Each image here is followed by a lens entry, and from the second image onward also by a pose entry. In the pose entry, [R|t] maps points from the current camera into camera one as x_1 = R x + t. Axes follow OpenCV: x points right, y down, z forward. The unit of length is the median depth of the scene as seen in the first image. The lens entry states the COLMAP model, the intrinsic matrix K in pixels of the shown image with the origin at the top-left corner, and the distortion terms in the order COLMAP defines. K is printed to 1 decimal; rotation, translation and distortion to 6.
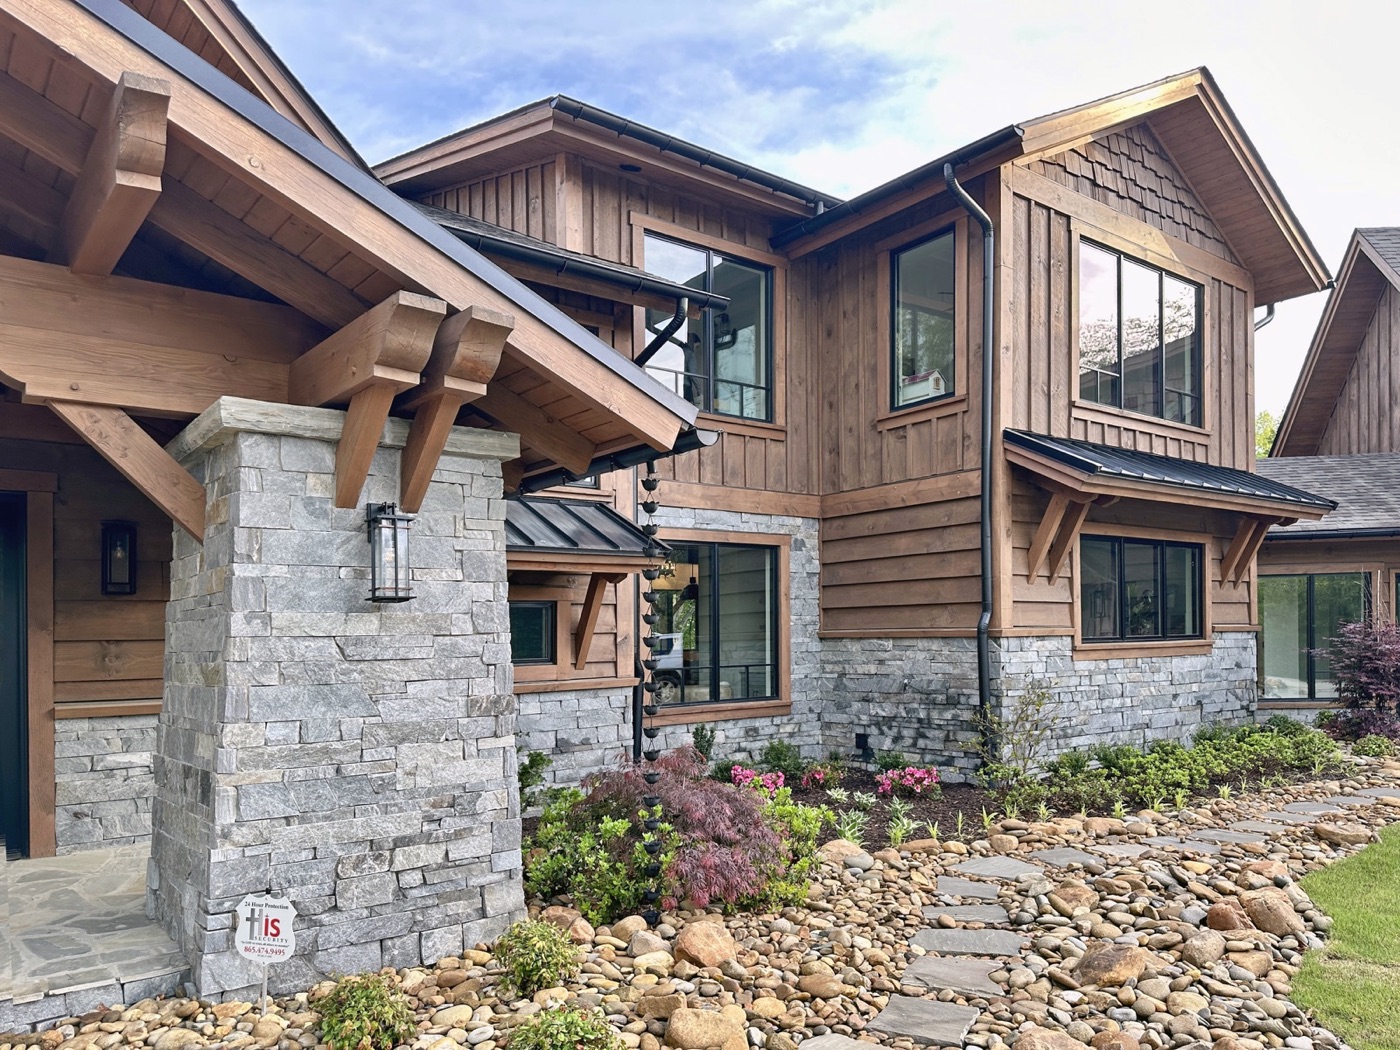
lens RADIAL K [[967.9, 0, 795.9], [0, 967.9, 612.0], [0, 0, 1]] dist [-0.009976, -0.003246]
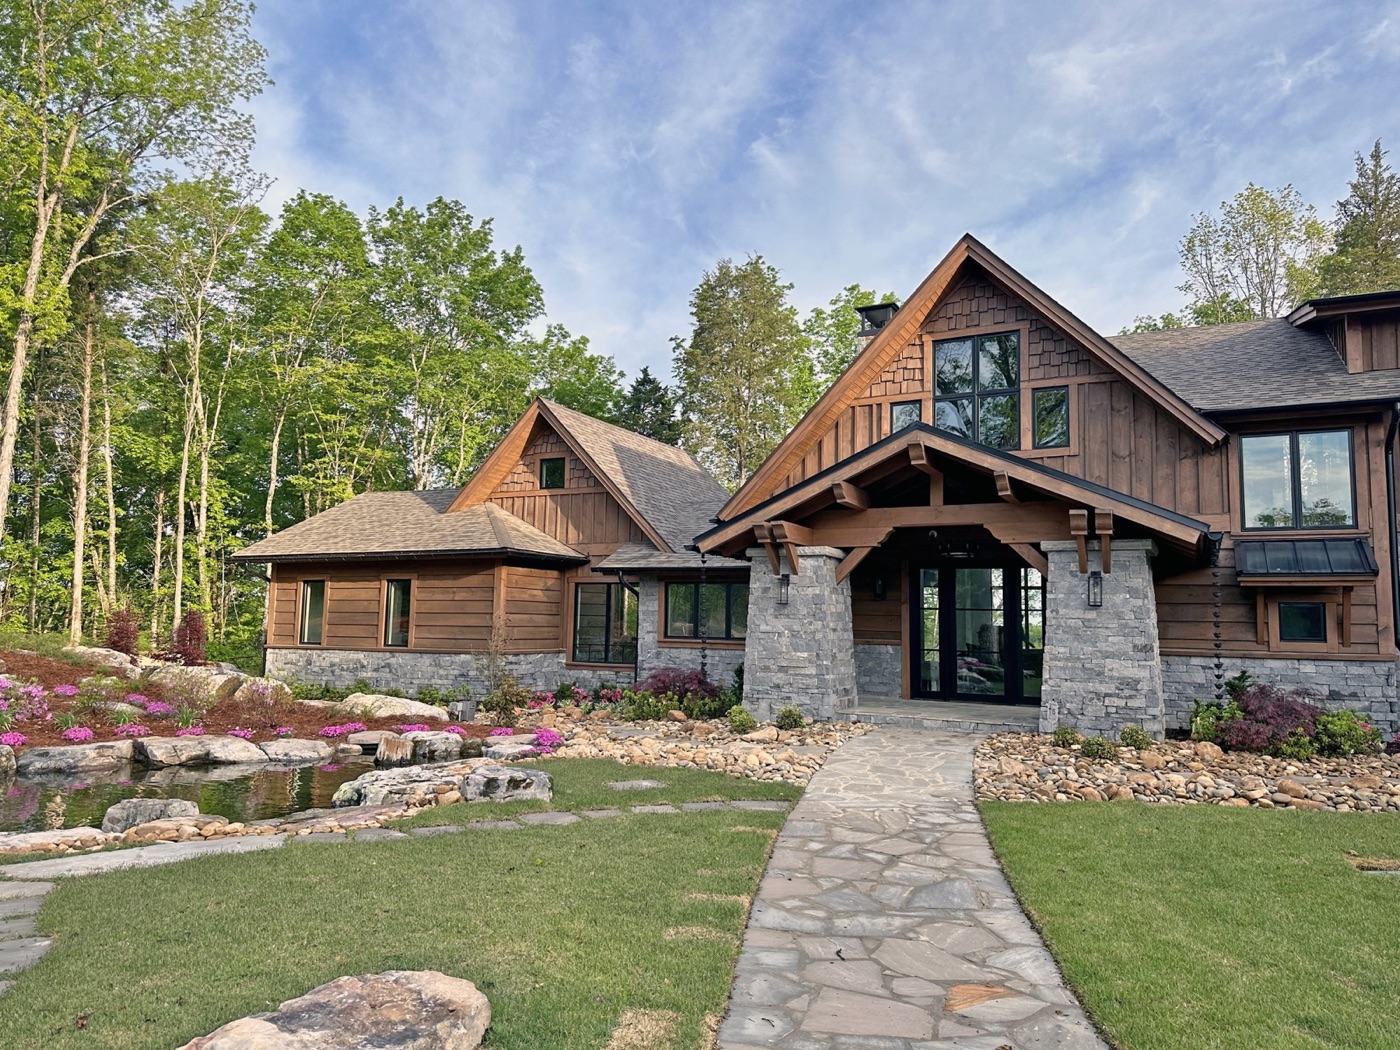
lens RADIAL K [[976.2, 0, 700.0], [0, 976.2, 525.0], [0, 0, 1]] dist [0.084643, -0.088985]
pose [[0.338919, -0.072820, -0.937993, 0.904688], [-0.001461, 0.996958, -0.077925, -0.009975], [0.940814, 0.027781, 0.337782, -0.504425]]
